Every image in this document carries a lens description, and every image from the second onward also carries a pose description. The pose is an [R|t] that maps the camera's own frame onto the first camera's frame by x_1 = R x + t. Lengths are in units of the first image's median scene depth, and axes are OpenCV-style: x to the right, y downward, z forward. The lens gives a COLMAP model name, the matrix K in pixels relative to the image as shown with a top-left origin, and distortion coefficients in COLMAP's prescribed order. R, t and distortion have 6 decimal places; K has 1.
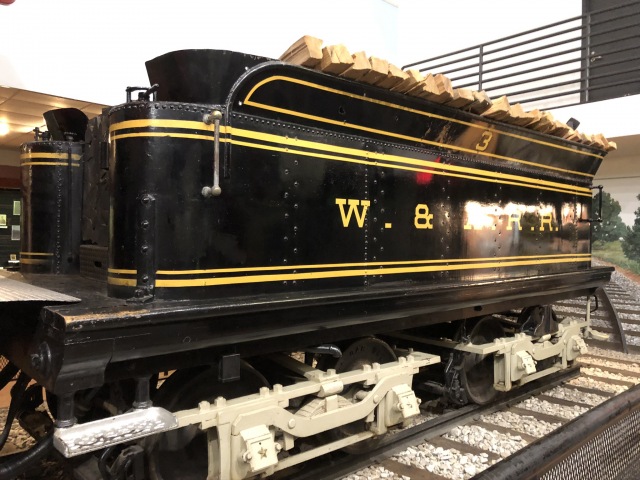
lens RADIAL K [[531.8, 0, 316.7], [0, 531.8, 237.0], [0, 0, 1]] dist [0.009689, -0.008395]
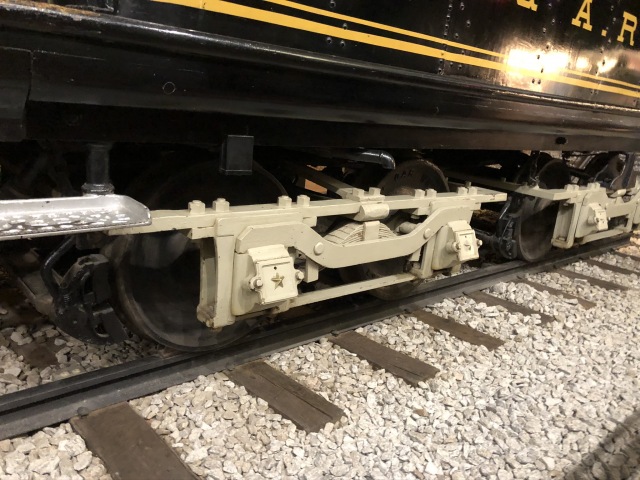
lens RADIAL K [[531.8, 0, 322.2], [0, 531.8, 240.3], [0, 0, 1]] dist [0.009689, -0.008395]
pose [[0.995127, 0.098087, 0.010105, -0.043204], [-0.097231, 0.959029, 0.266100, 0.125824], [0.016409, -0.265786, 0.963893, 0.264480]]
